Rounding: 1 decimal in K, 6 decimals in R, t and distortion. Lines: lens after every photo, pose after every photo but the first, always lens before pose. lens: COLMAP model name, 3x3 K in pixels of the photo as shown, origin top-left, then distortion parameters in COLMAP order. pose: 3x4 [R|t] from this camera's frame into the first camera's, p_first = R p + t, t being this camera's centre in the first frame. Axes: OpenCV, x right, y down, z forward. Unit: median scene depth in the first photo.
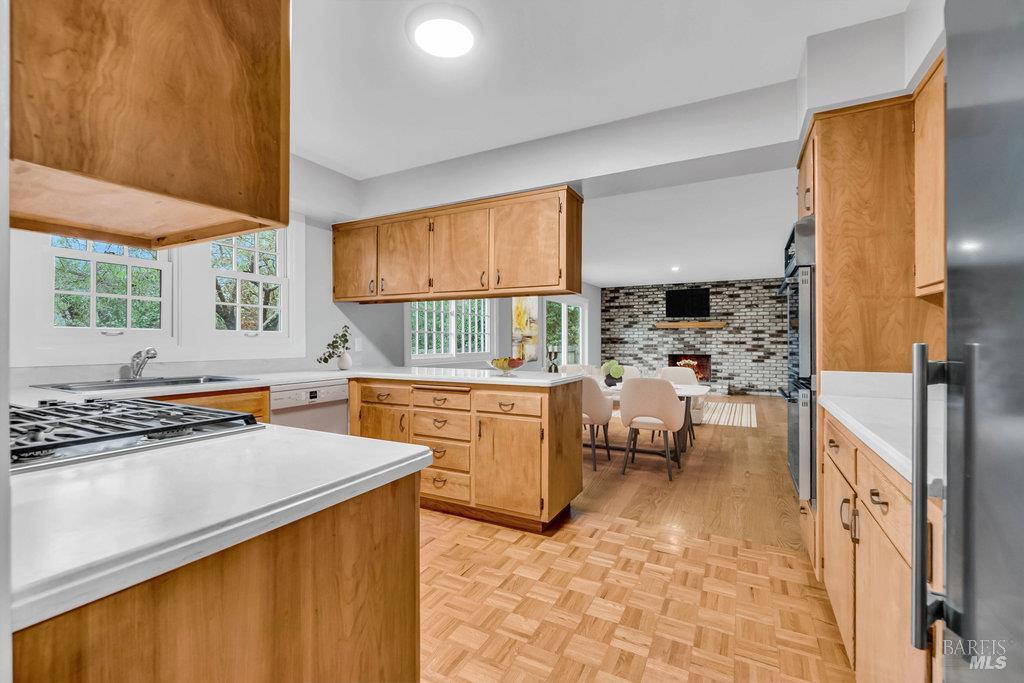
lens RADIAL K [[452.3, 0, 520.5], [0, 452.3, 341.4], [0, 0, 1]] dist [0.025617, -0.000089]
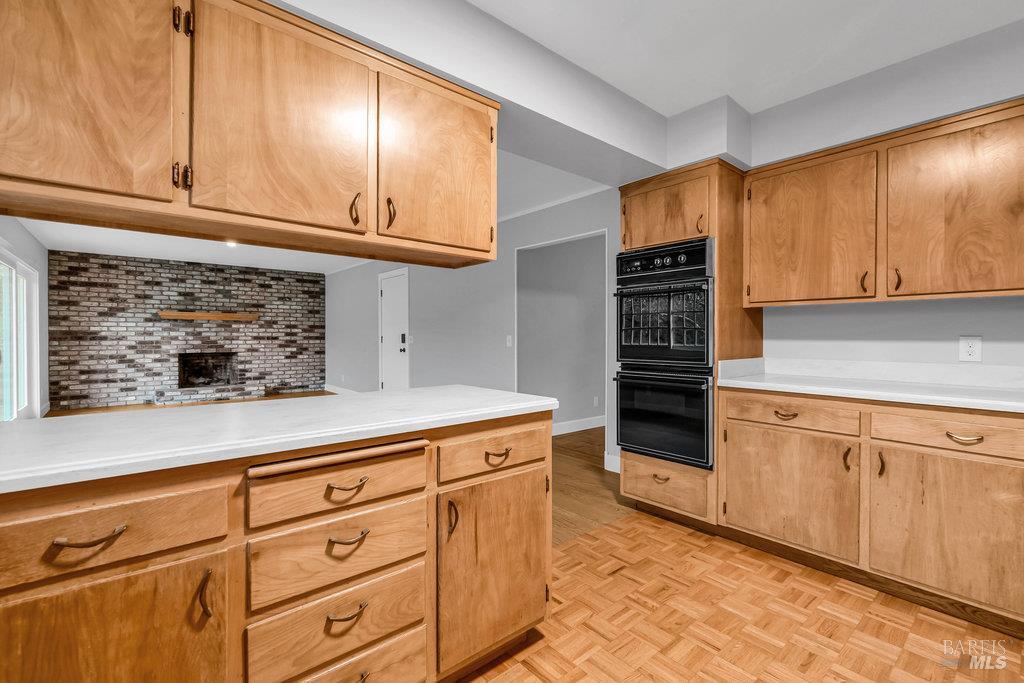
lens RADIAL K [[444.4, 0, 484.3], [0, 444.4, 339.0], [0, 0, 1]] dist [-0.003770, -0.000221]
pose [[0.389831, -0.006844, 0.920861, -0.178054], [0.000106, 0.999973, 0.007387, -0.001436], [-0.920886, -0.002782, 0.389821, 0.267338]]
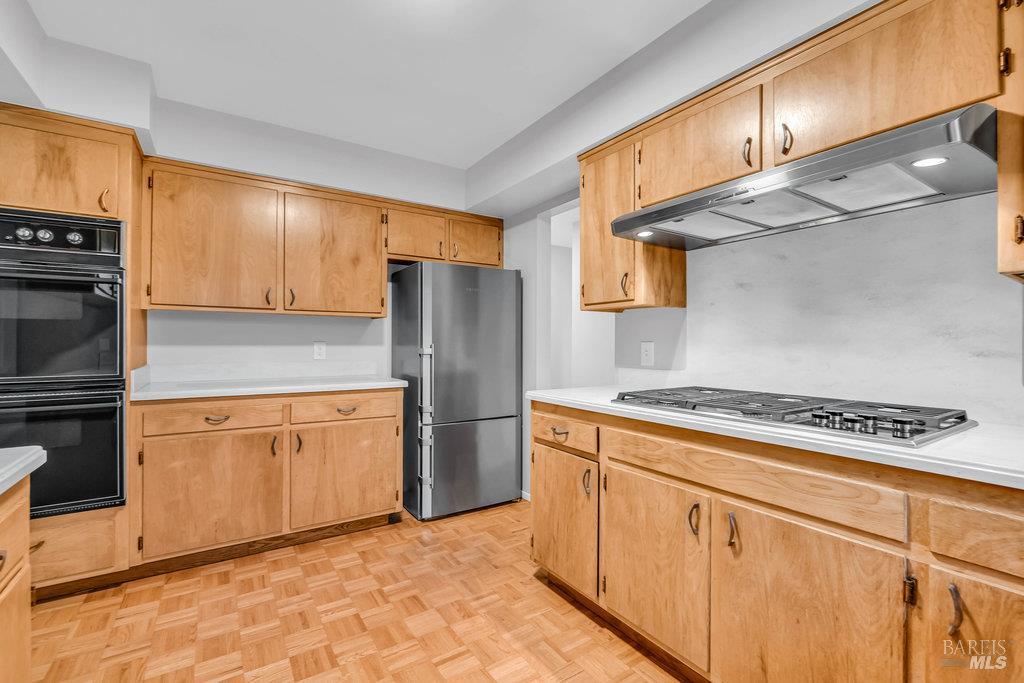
lens RADIAL K [[451.3, 0, 512.0], [0, 451.3, 341.5], [0, 0, 1]] dist [-0.003879, -0.000507]
pose [[-0.878896, -0.000559, 0.477013, -0.148899], [-0.001443, 0.999998, -0.001486, -0.001086], [-0.477011, -0.001994, -0.878895, 0.366157]]
